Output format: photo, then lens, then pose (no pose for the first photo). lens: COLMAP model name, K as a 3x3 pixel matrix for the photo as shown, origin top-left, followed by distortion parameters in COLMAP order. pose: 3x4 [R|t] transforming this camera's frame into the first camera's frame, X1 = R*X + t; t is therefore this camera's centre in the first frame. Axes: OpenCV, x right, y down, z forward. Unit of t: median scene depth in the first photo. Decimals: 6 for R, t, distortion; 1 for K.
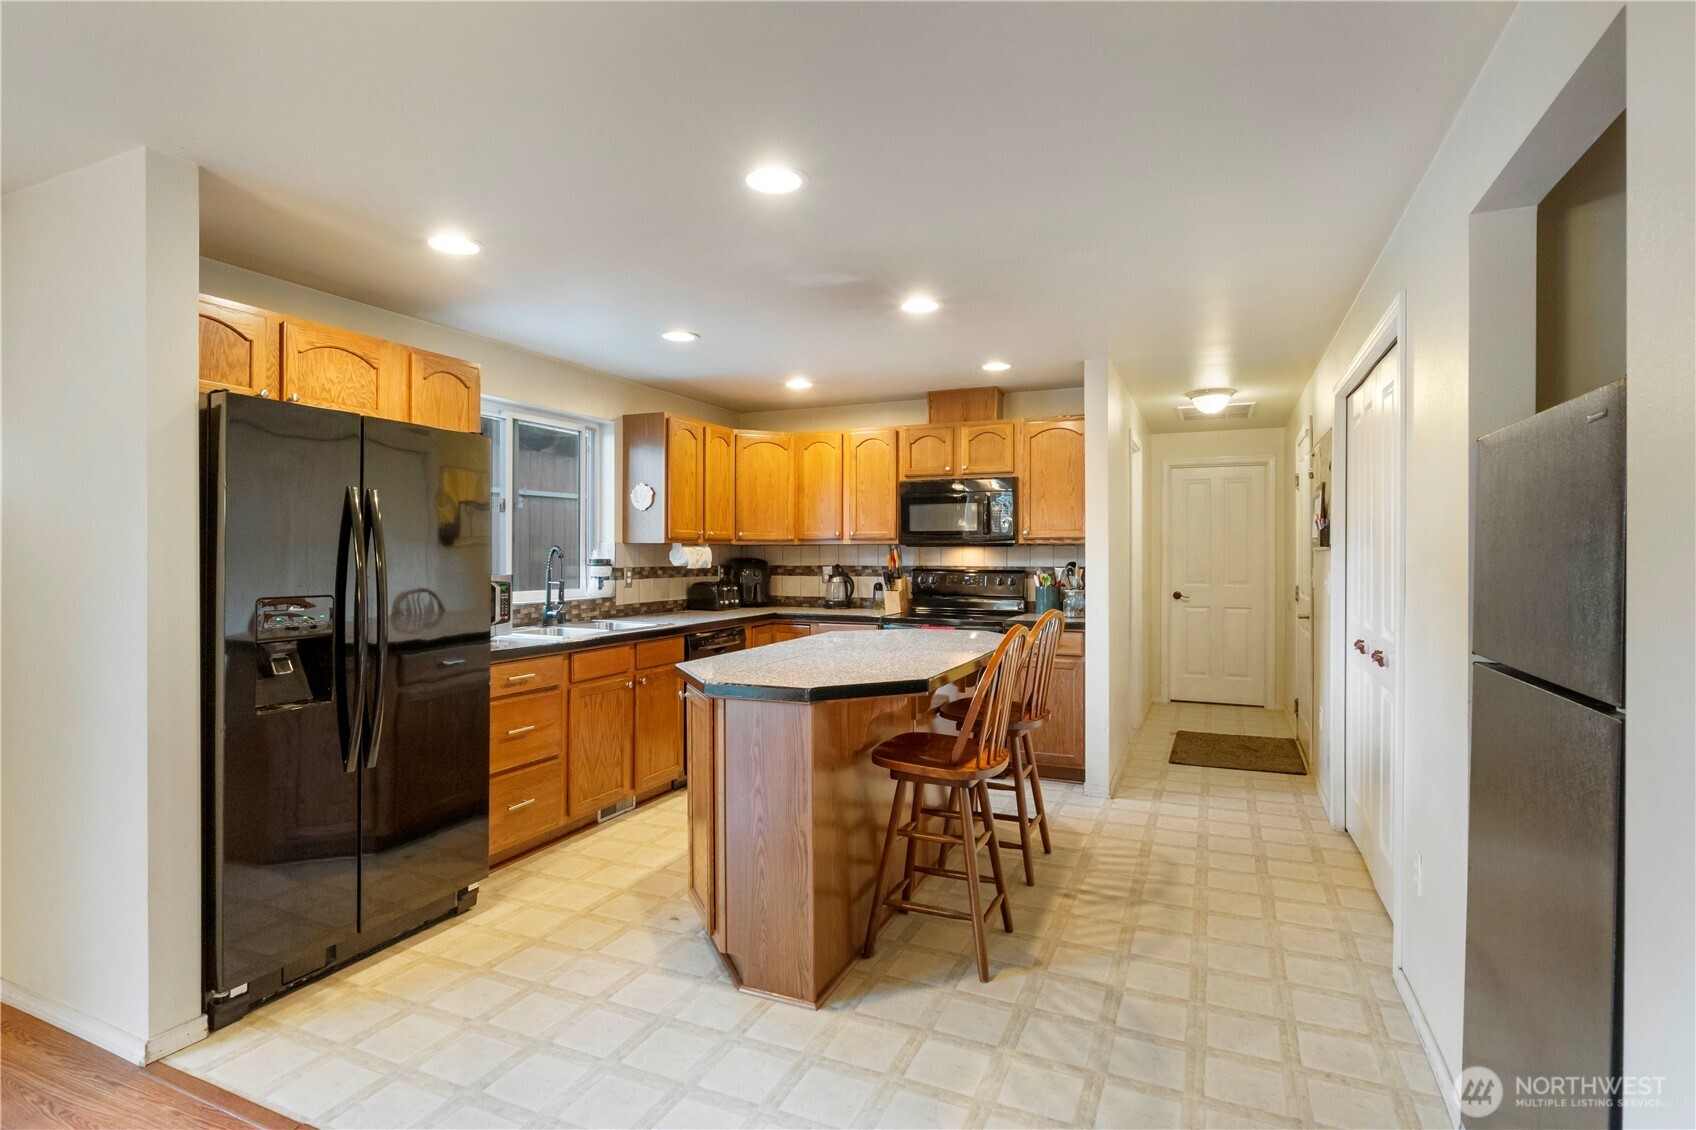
lens RADIAL K [[828.2, 0, 848.0], [0, 828.2, 565.0], [0, 0, 1]] dist [-0.002161, -0.000124]
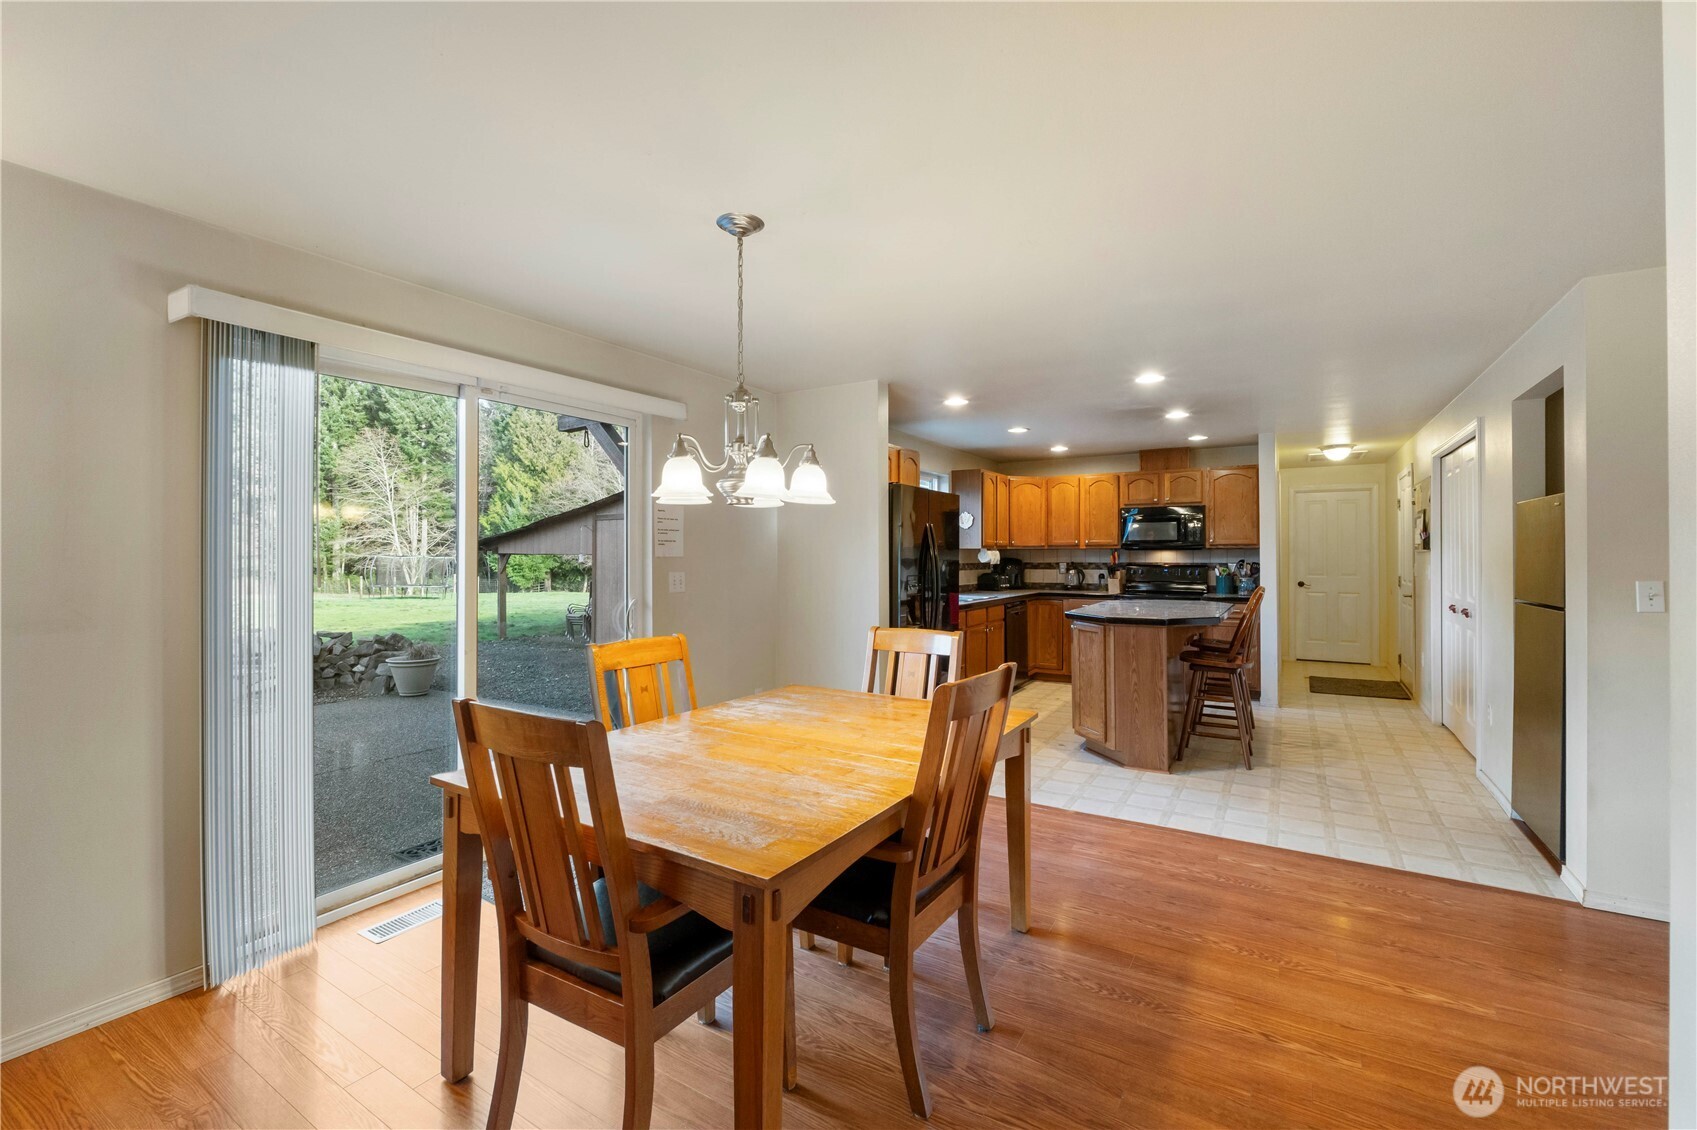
lens RADIAL K [[717.3, 0, 848.5], [0, 717.3, 557.8], [0, 0, 1]] dist [-0.000665, -0.000102]
pose [[0.991410, -0.001989, -0.130777, -0.276817], [0.000699, 0.999951, -0.009909, 0.005335], [0.130790, 0.009732, 0.991362, -0.411961]]
